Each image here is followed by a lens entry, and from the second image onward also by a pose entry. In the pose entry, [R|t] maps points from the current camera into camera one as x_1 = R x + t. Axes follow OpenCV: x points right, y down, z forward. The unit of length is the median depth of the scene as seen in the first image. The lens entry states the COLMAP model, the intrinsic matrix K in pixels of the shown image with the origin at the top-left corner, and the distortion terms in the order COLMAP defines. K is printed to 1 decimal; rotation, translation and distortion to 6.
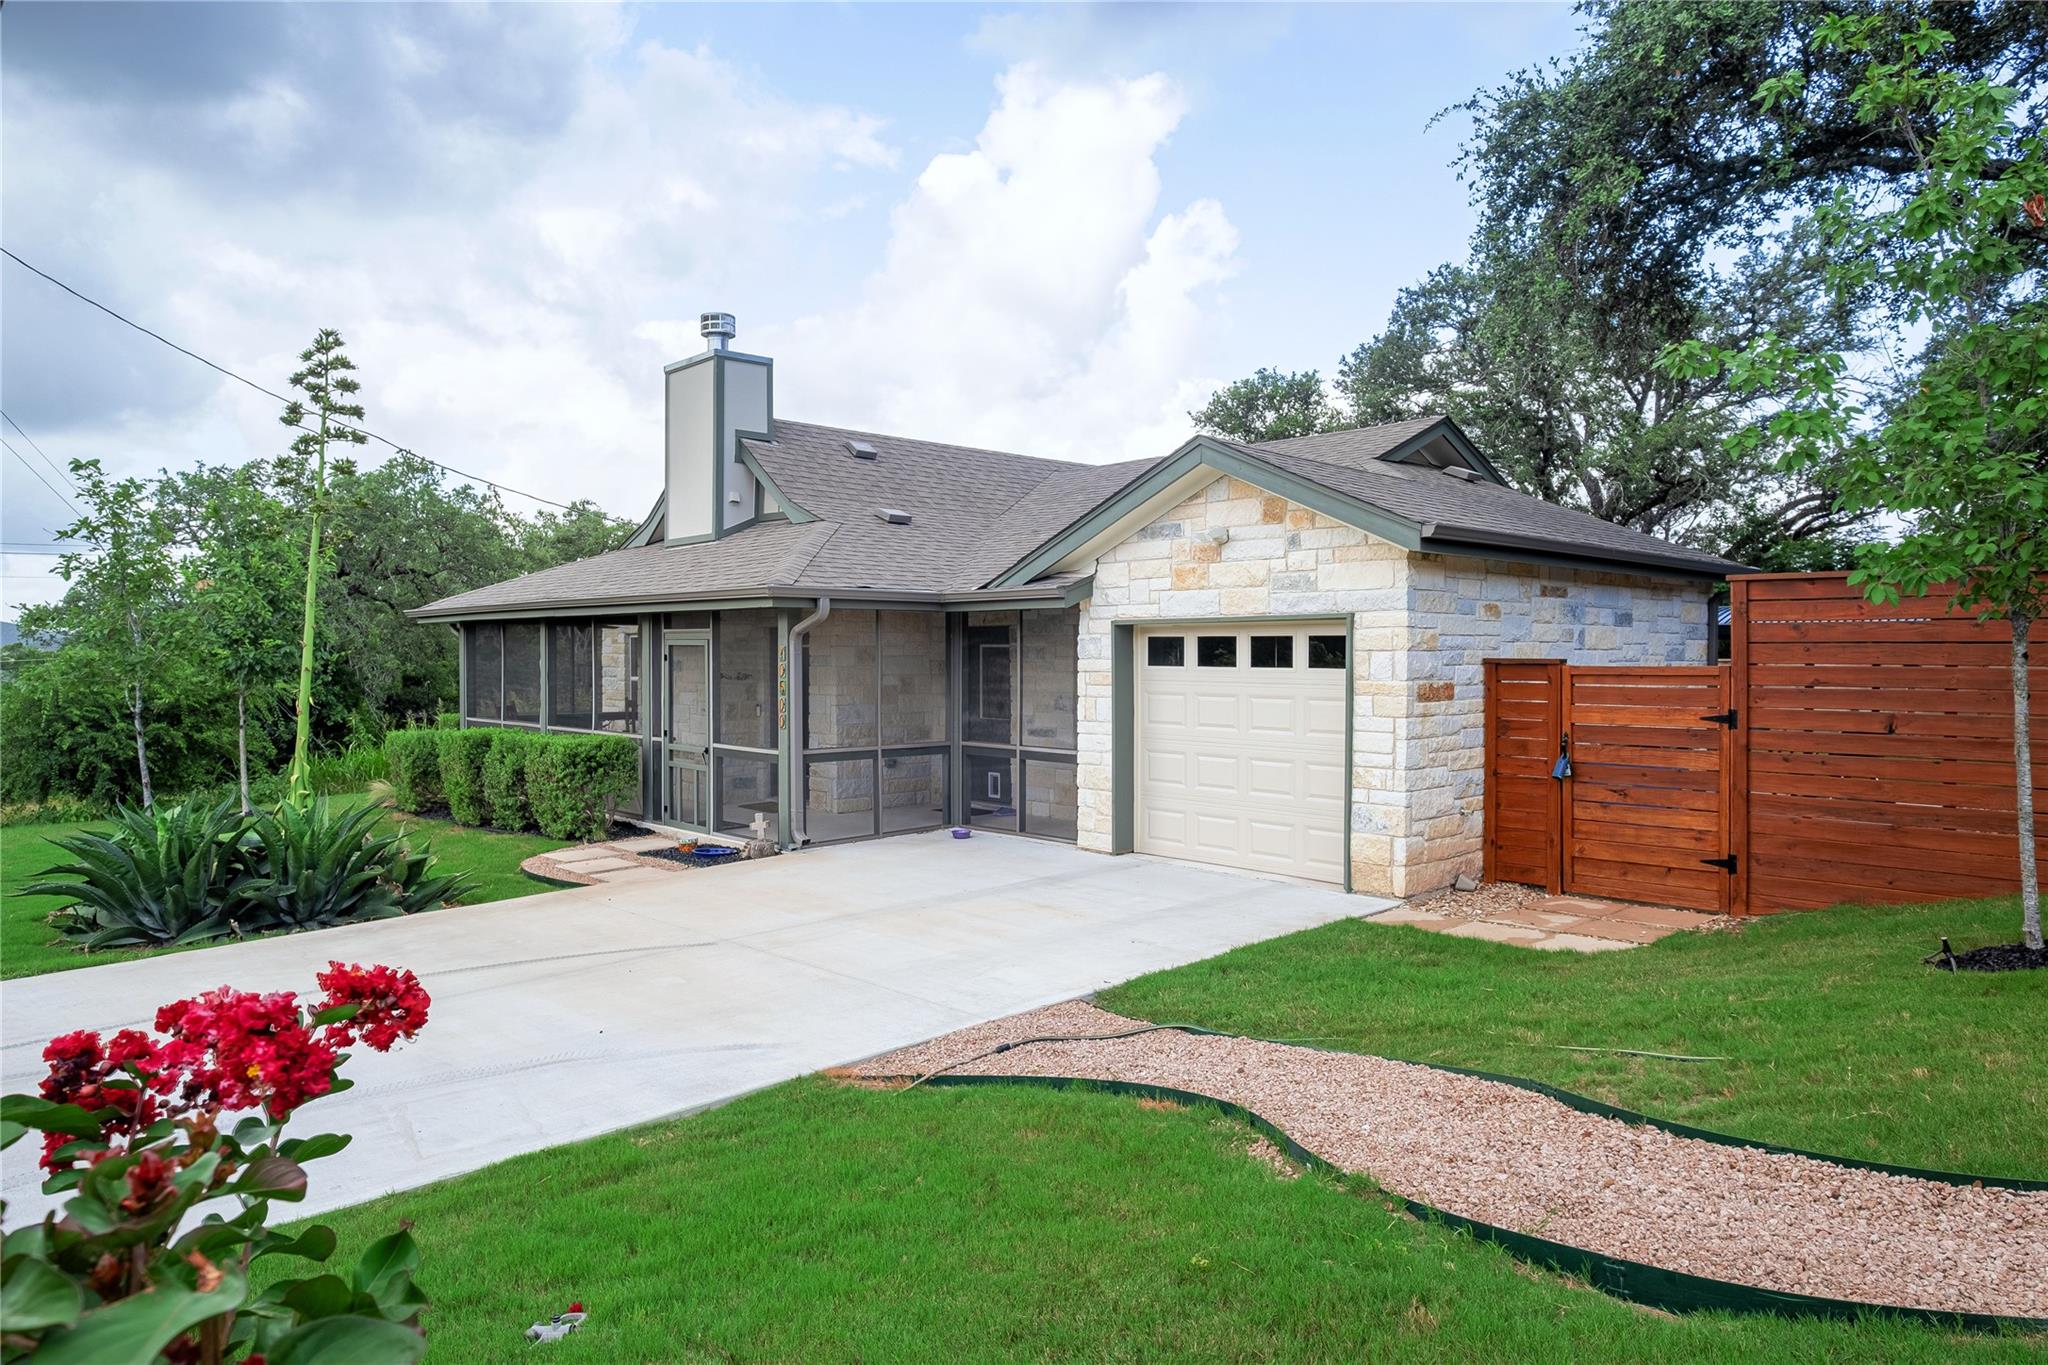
lens RADIAL K [[1260.4, 0, 1024.0], [0, 1260.4, 682.5], [0, 0, 1]] dist [0.001514, -0.000207]
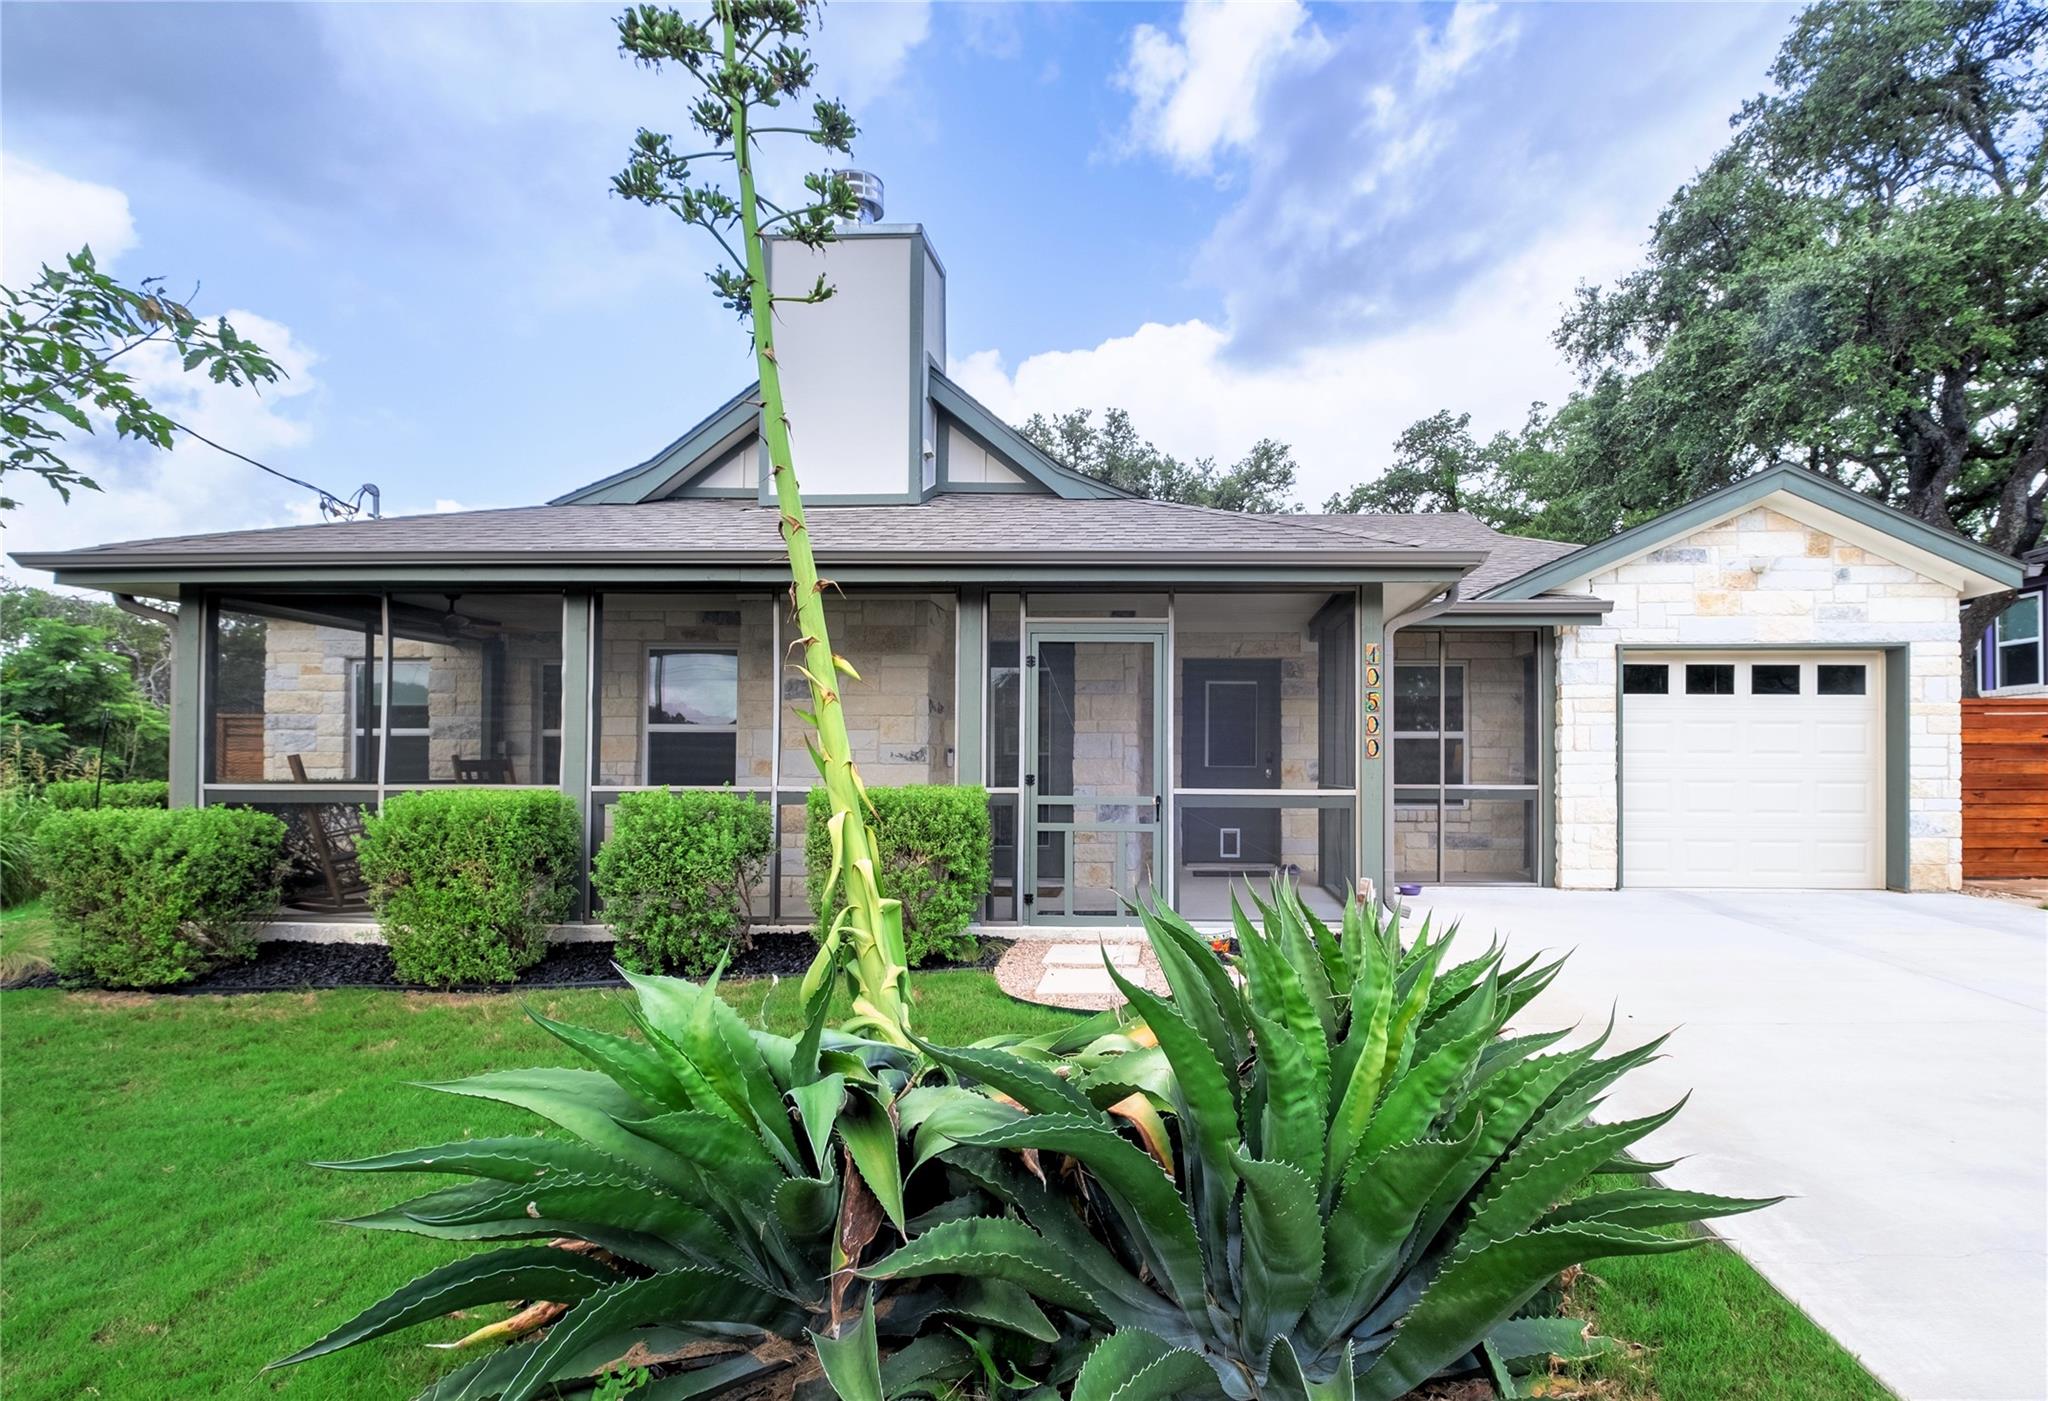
lens RADIAL K [[1062.1, 0, 1027.5], [0, 1062.1, 765.6], [0, 0, 1]] dist [0.003279, 0.000050]
pose [[0.706069, 0.005195, 0.708124, -0.836418], [0.014797, 0.999647, -0.022088, 0.055501], [-0.707989, 0.026074, 0.705742, 0.768116]]
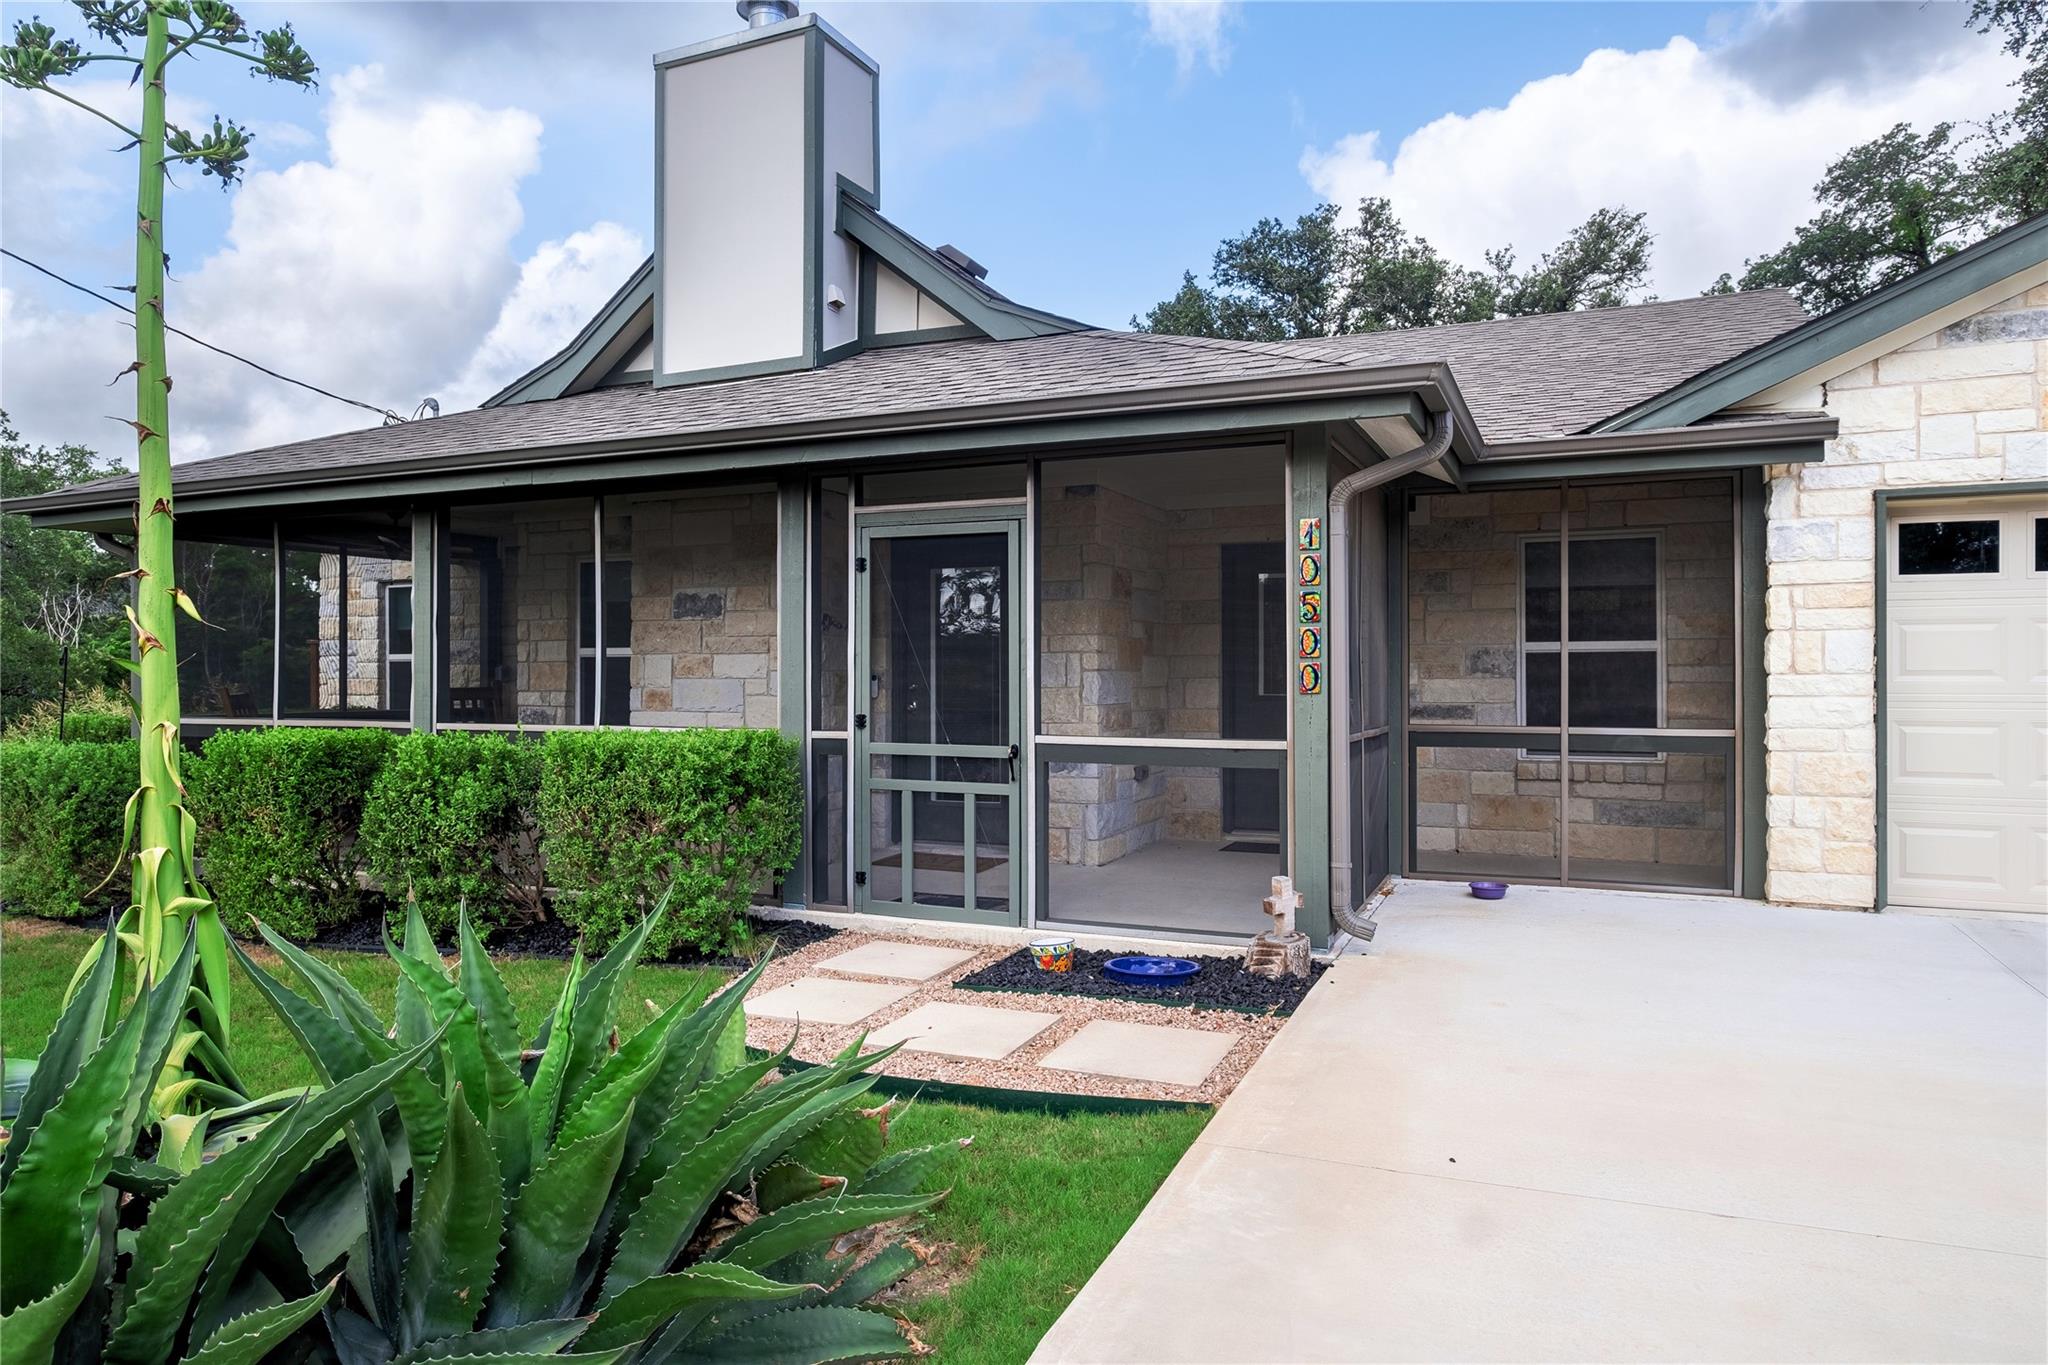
lens RADIAL K [[1260.4, 0, 1024.0], [0, 1260.4, 682.5], [0, 0, 1]] dist [0.001514, -0.000207]
pose [[0.922639, -0.006038, 0.385617, -0.505381], [0.012761, 0.999808, -0.014879, 0.040365], [-0.385453, 0.018649, 0.922539, 0.646535]]
